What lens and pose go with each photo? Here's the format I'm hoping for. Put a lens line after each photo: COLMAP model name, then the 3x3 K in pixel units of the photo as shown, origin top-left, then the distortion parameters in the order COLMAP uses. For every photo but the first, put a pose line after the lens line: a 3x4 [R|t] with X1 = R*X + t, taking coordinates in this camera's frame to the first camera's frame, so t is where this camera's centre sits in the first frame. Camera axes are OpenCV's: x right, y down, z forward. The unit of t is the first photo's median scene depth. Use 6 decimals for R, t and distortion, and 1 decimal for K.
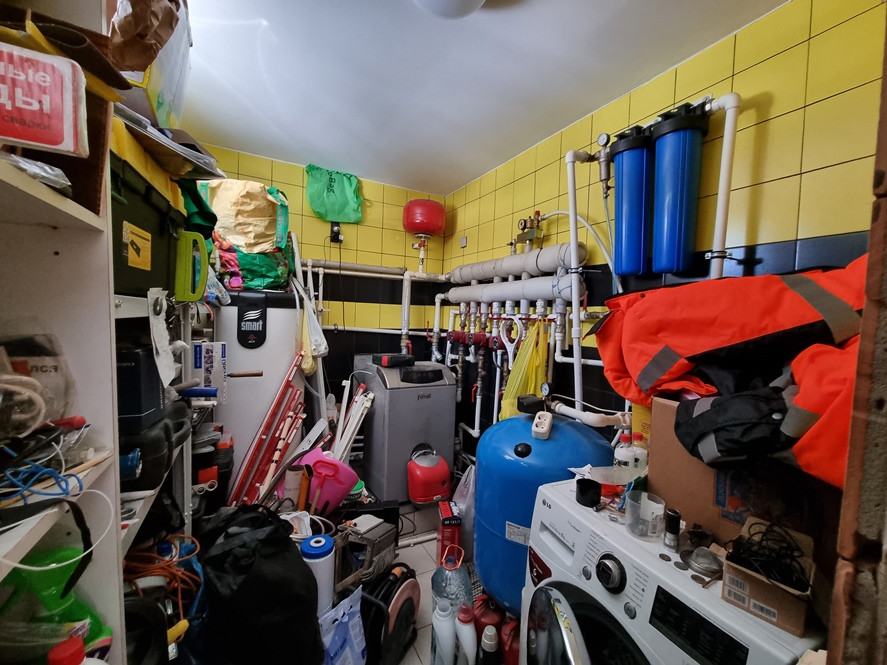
lens RADIAL K [[361.9, 0, 446.5], [0, 361.9, 333.0], [0, 0, 1]] dist [-0.000585, -0.000948]
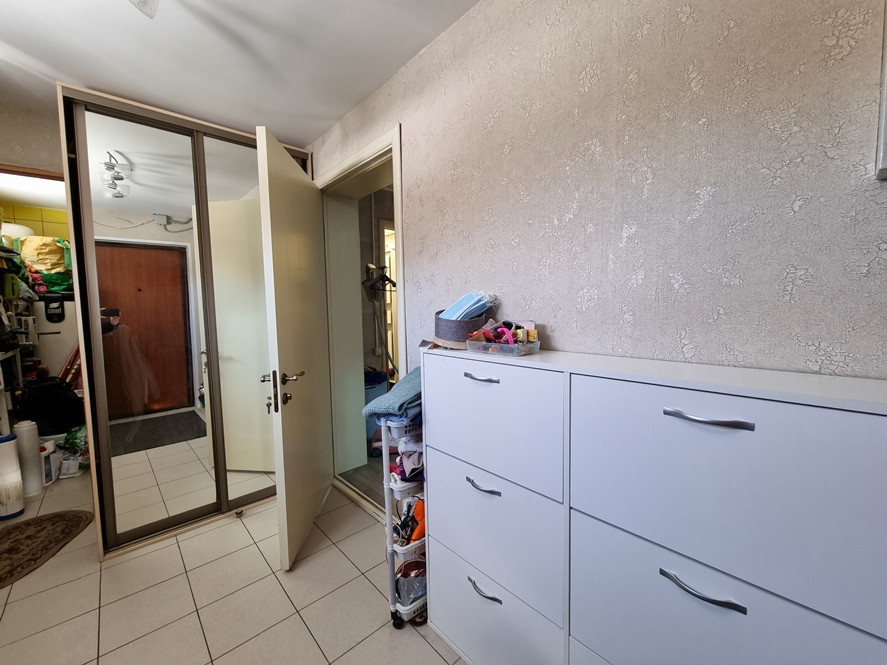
lens RADIAL K [[361.9, 0, 441.1], [0, 361.9, 332.1], [0, 0, 1]] dist [-0.000585, -0.000948]
pose [[0.968223, -0.074173, 0.238838, 1.018417], [0.066298, 0.996963, 0.040849, 0.154662], [-0.241143, -0.023717, 0.970200, -1.410655]]
